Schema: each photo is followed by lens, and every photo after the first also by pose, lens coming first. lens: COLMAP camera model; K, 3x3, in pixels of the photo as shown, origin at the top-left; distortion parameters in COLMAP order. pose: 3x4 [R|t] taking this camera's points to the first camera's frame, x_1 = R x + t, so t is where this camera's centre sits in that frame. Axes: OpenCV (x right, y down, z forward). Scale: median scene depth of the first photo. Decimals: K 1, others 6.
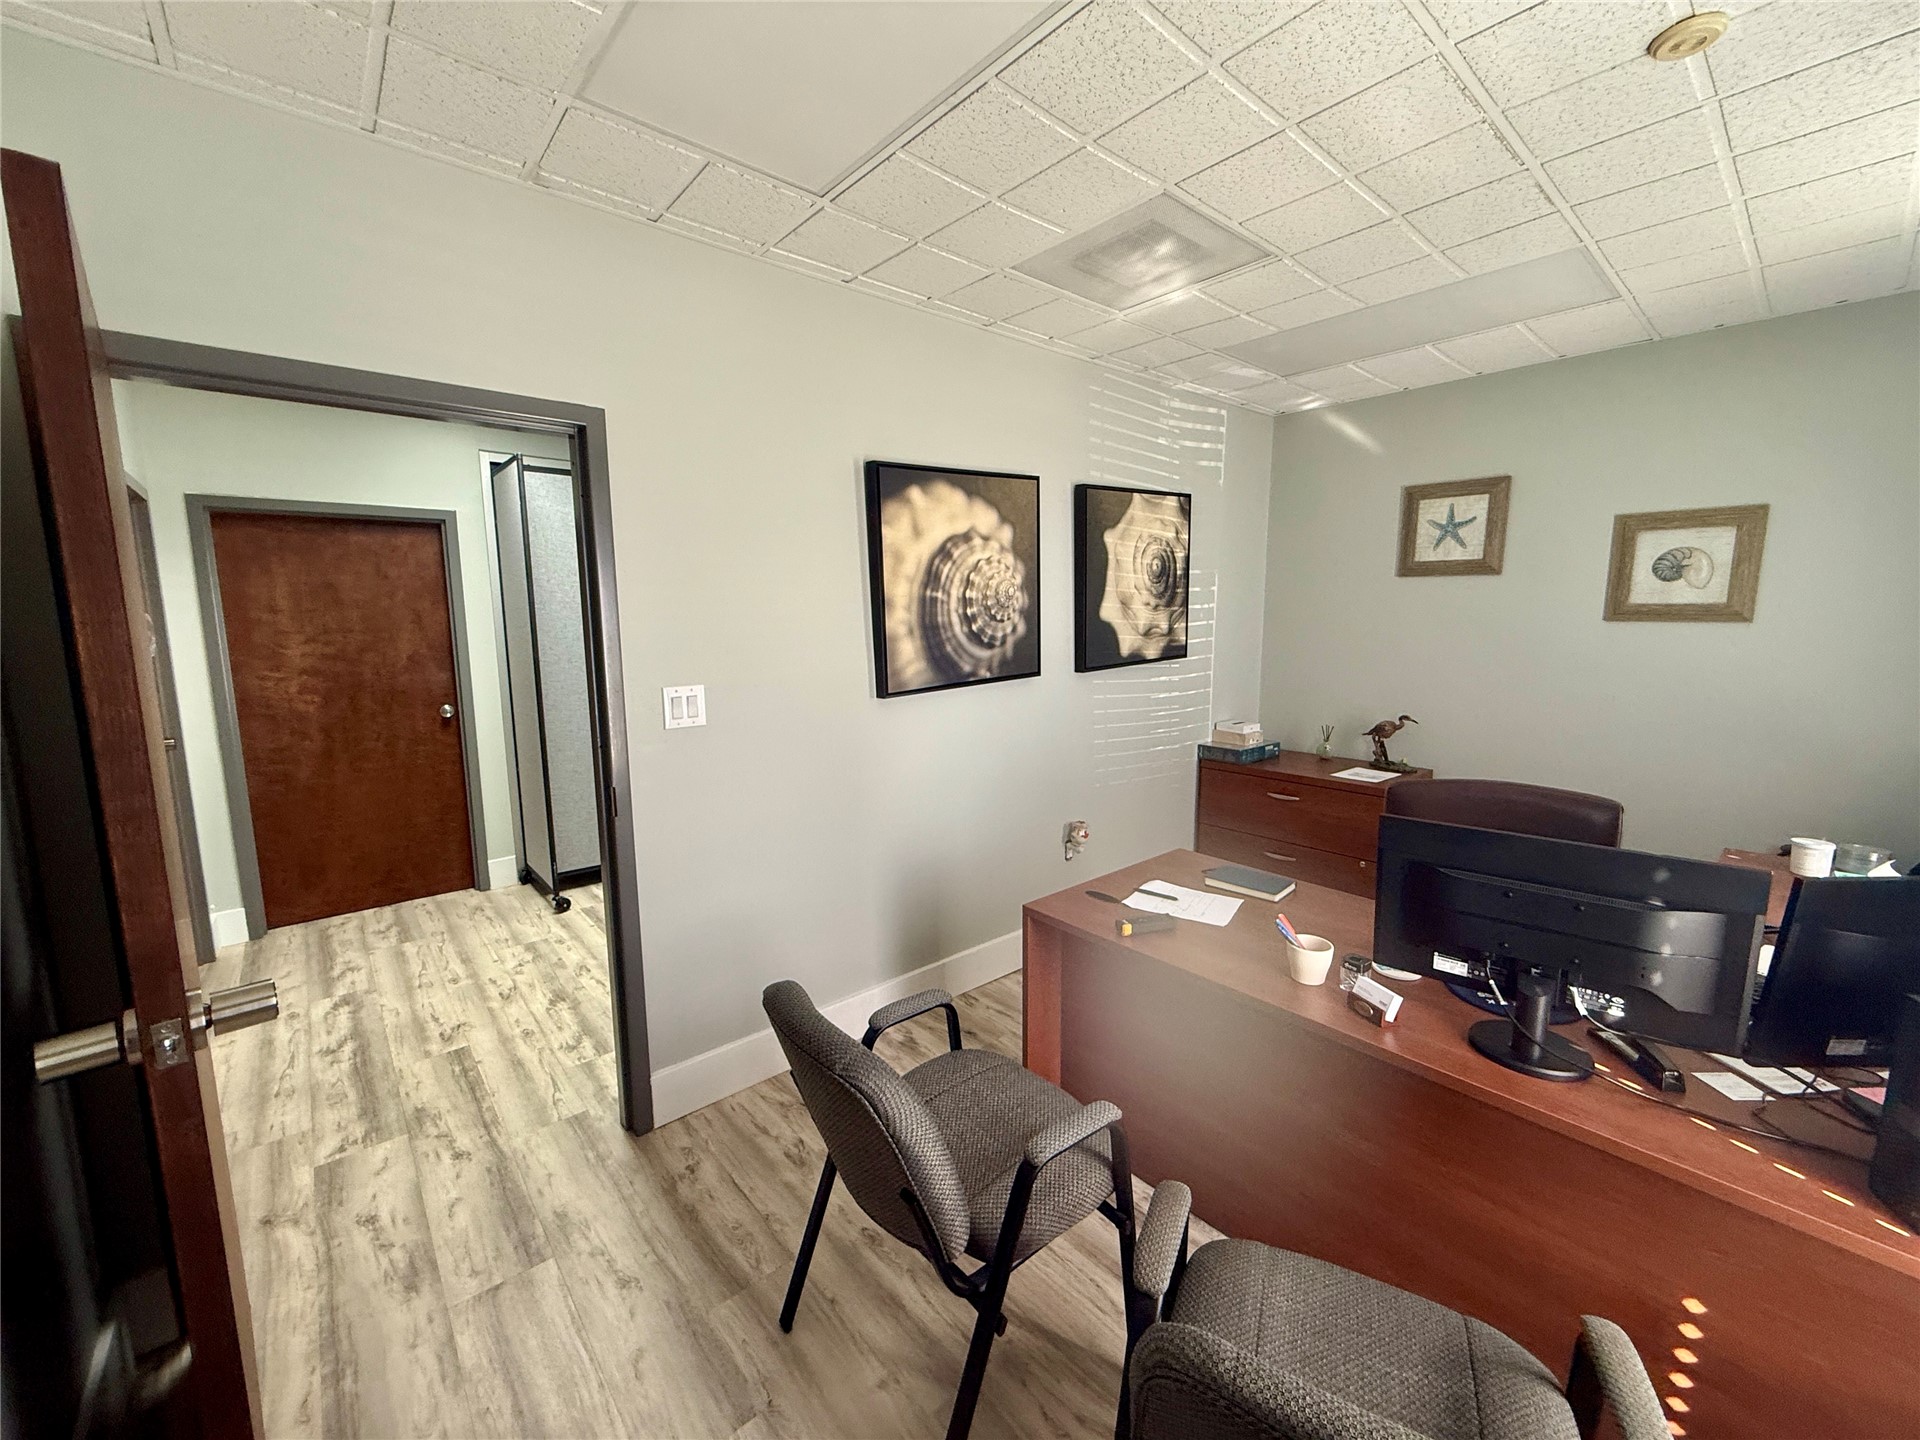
lens RADIAL K [[765.8, 0, 953.9], [0, 765.8, 719.5], [0, 0, 1]] dist [-0.002416, 0.000466]
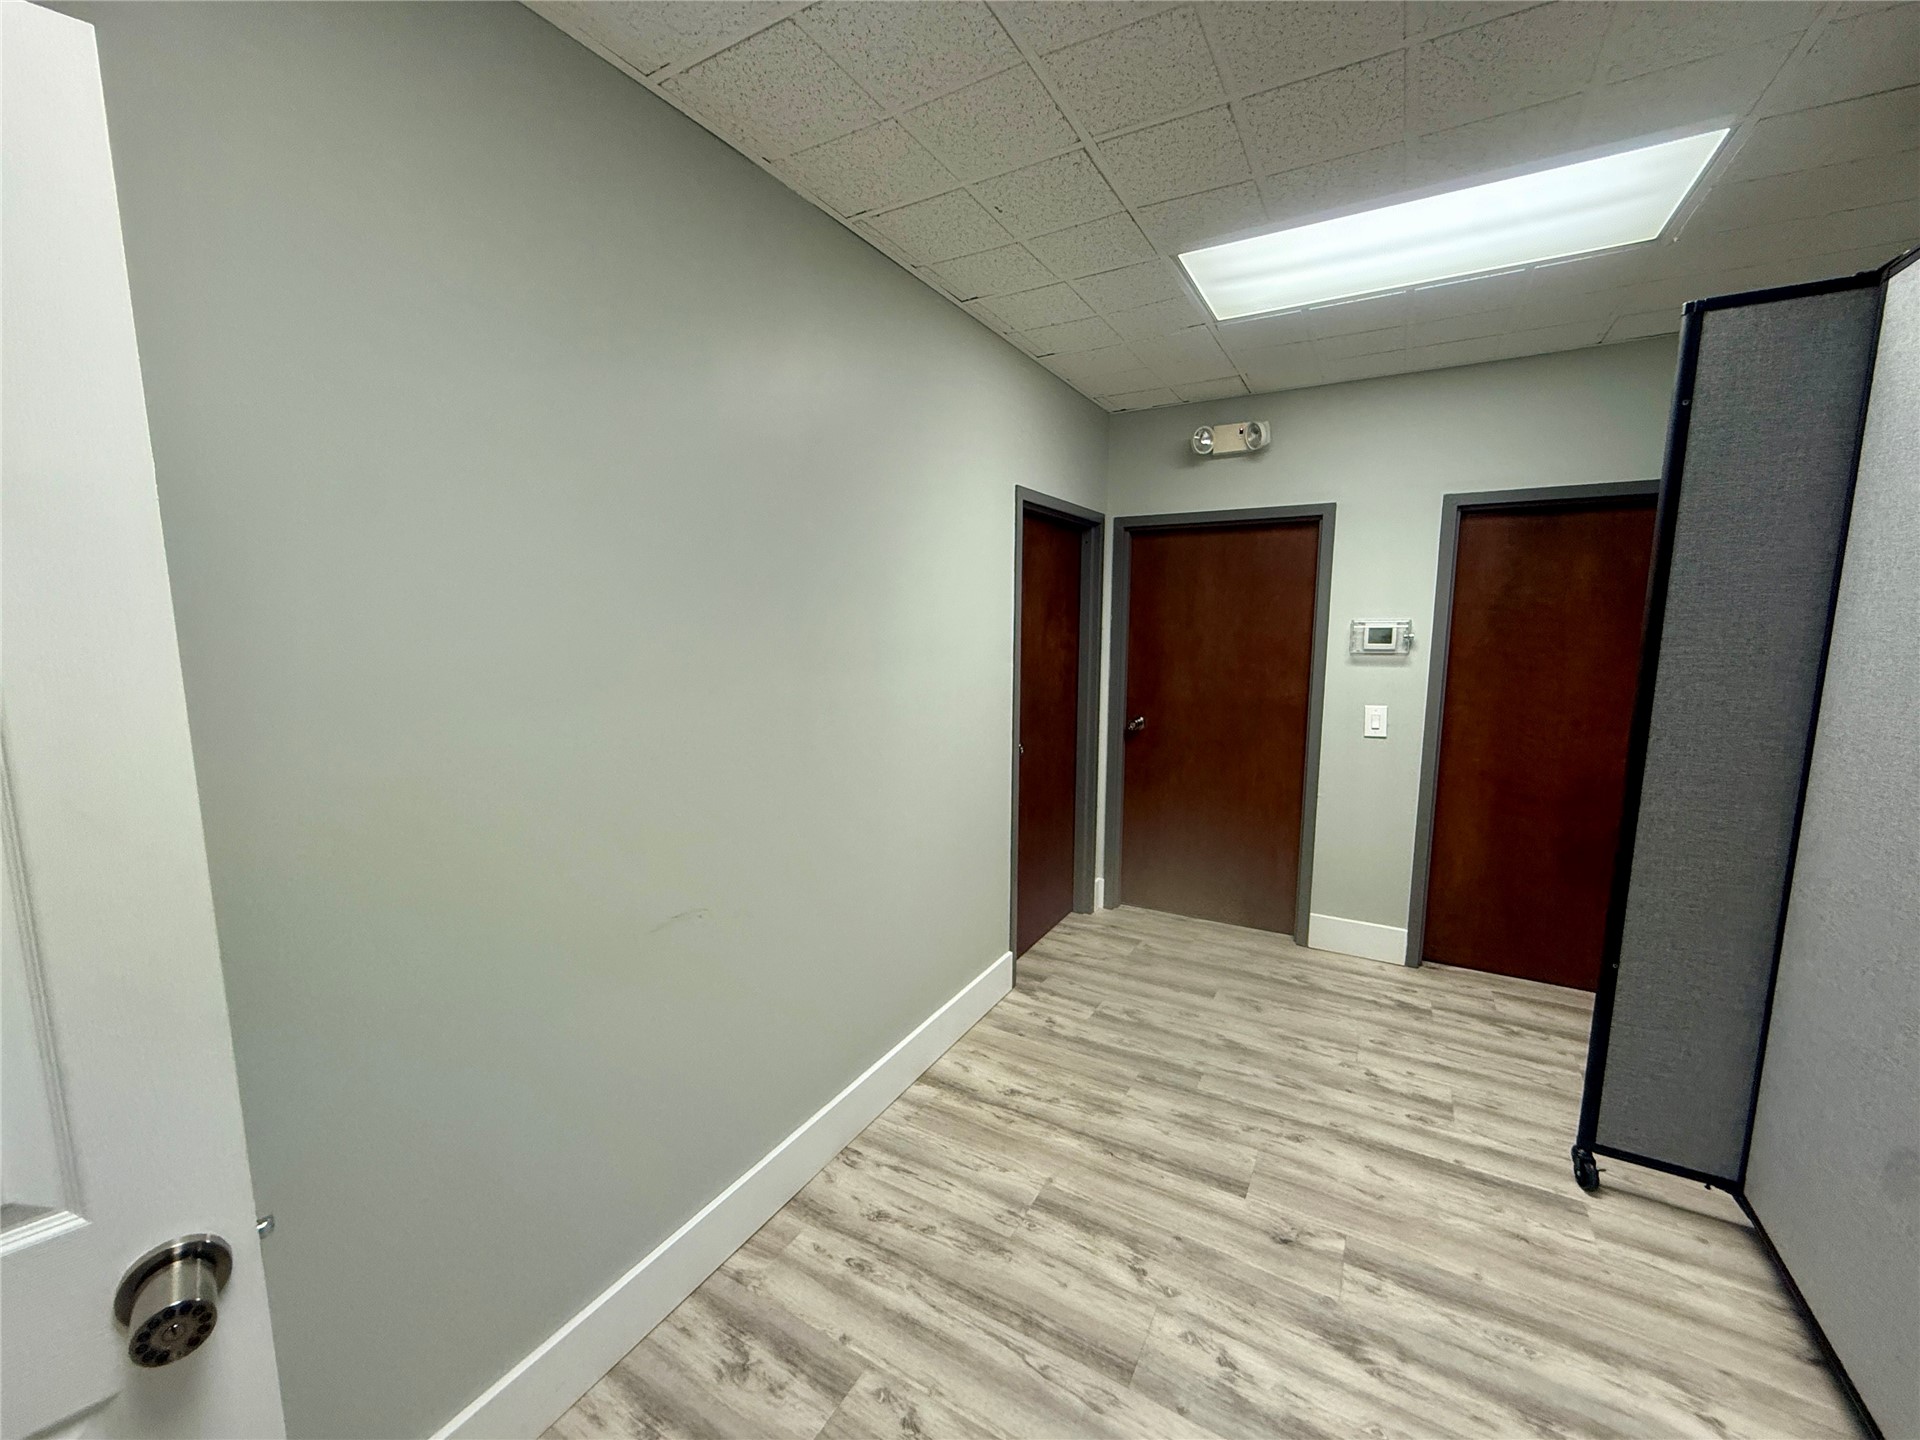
lens RADIAL K [[765.8, 0, 956.6], [0, 765.8, 715.3], [0, 0, 1]] dist [-0.002416, 0.000466]
pose [[-0.943803, 0.040669, -0.327996, 0.071645], [-0.047022, 0.965782, 0.255056, -0.241063], [0.327146, 0.256146, -0.909596, 1.764507]]
